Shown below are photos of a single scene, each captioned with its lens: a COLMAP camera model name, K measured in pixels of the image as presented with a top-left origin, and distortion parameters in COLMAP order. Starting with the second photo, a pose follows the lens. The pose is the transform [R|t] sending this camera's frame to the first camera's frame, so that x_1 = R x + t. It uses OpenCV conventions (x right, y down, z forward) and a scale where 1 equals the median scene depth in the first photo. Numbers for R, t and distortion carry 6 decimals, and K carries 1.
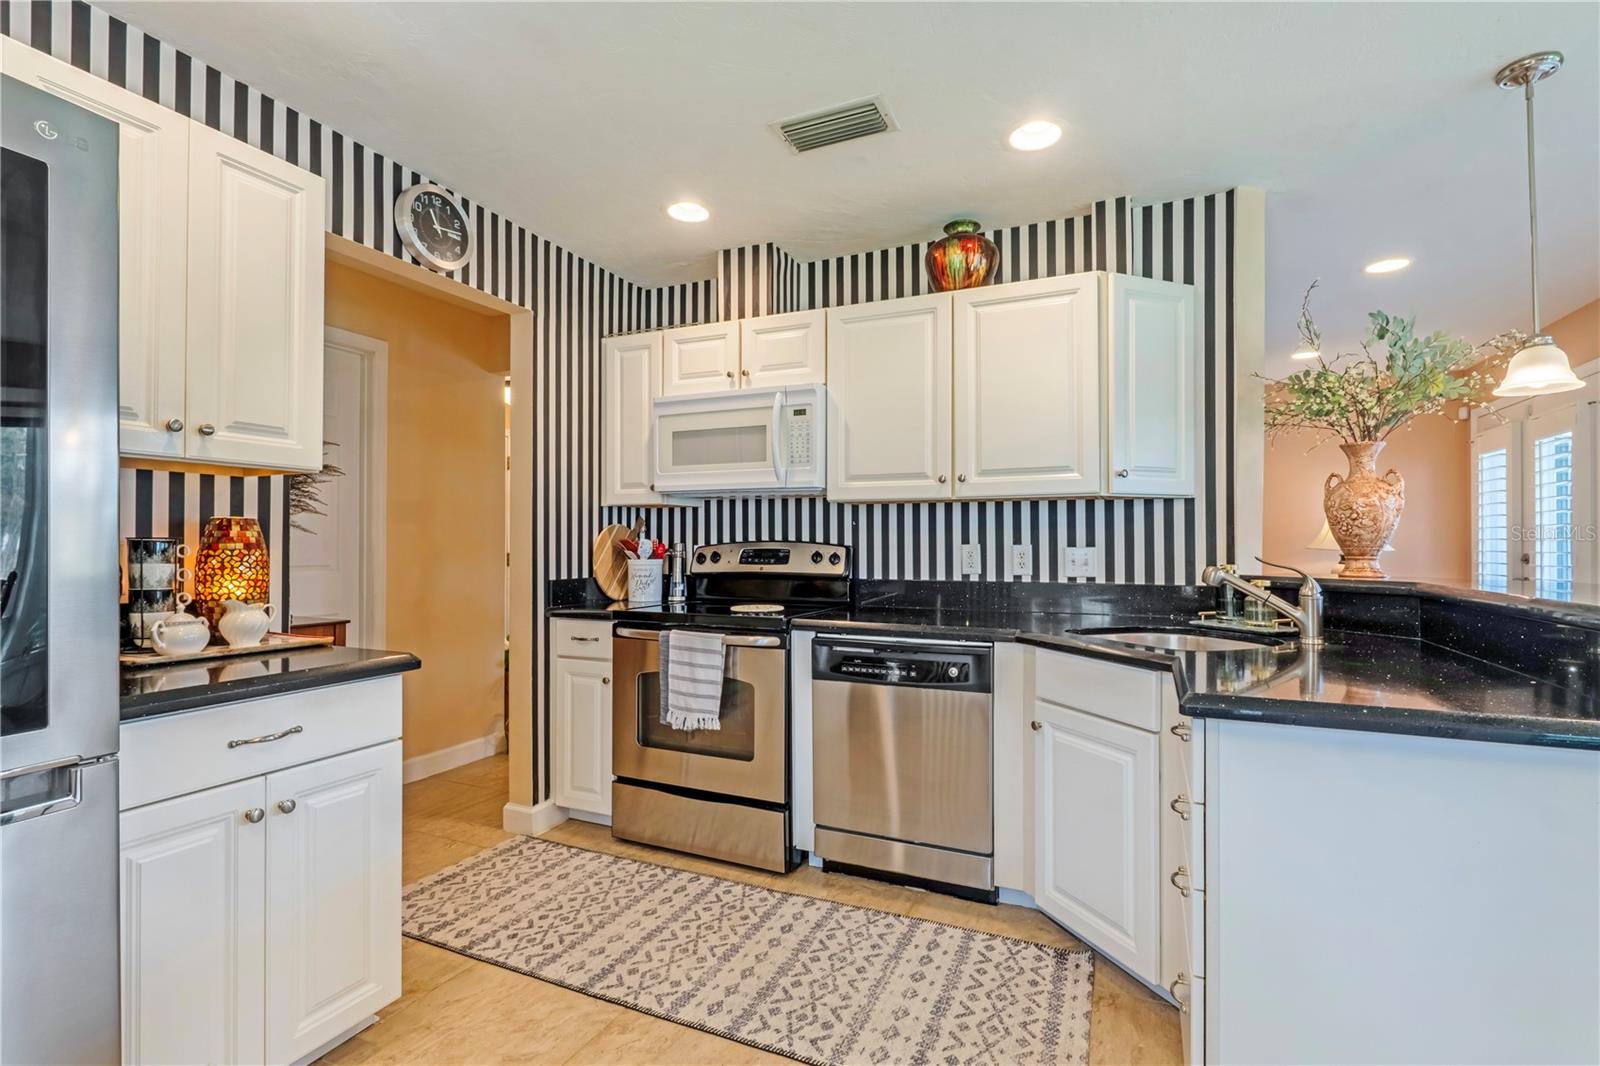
lens RADIAL K [[759.7, 0, 807.2], [0, 759.7, 532.0], [0, 0, 1]] dist [0.000339, 0.000322]
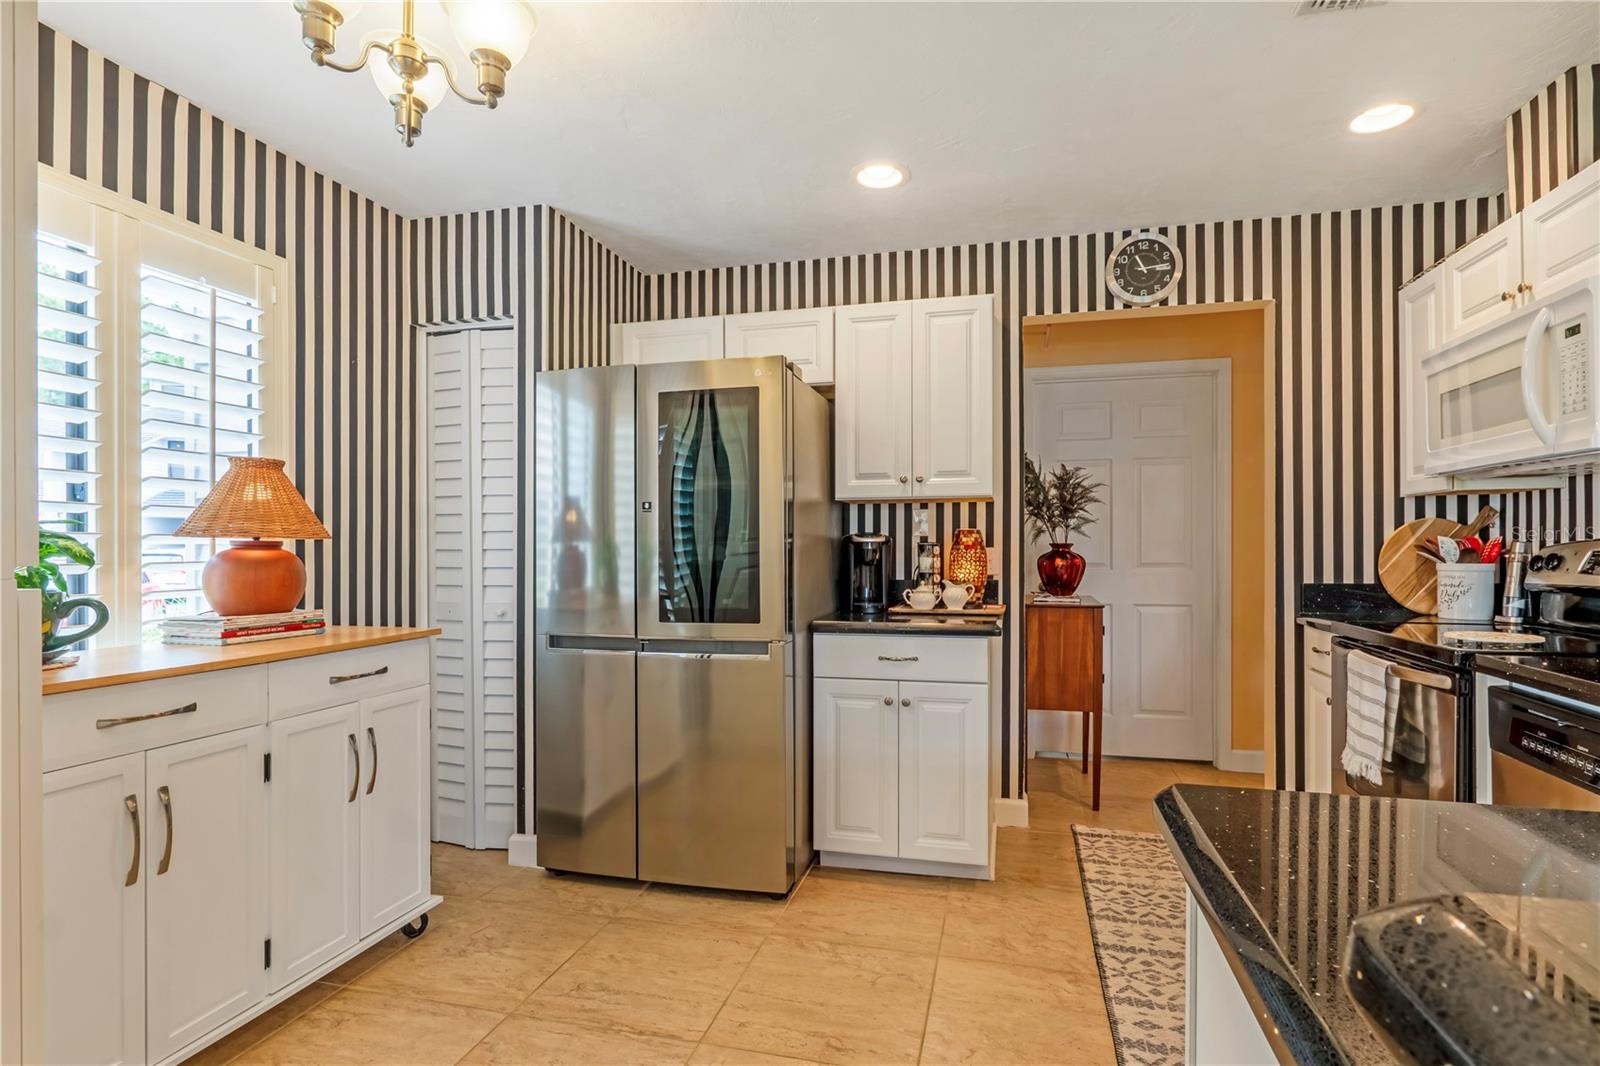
lens RADIAL K [[759.7, 0, 807.2], [0, 759.7, 532.0], [0, 0, 1]] dist [0.000339, 0.000322]
pose [[0.161123, -0.018405, -0.986763, 0.573224], [0.021543, 0.999653, -0.015128, 0.003324], [0.986699, -0.018820, 0.161464, 0.317142]]
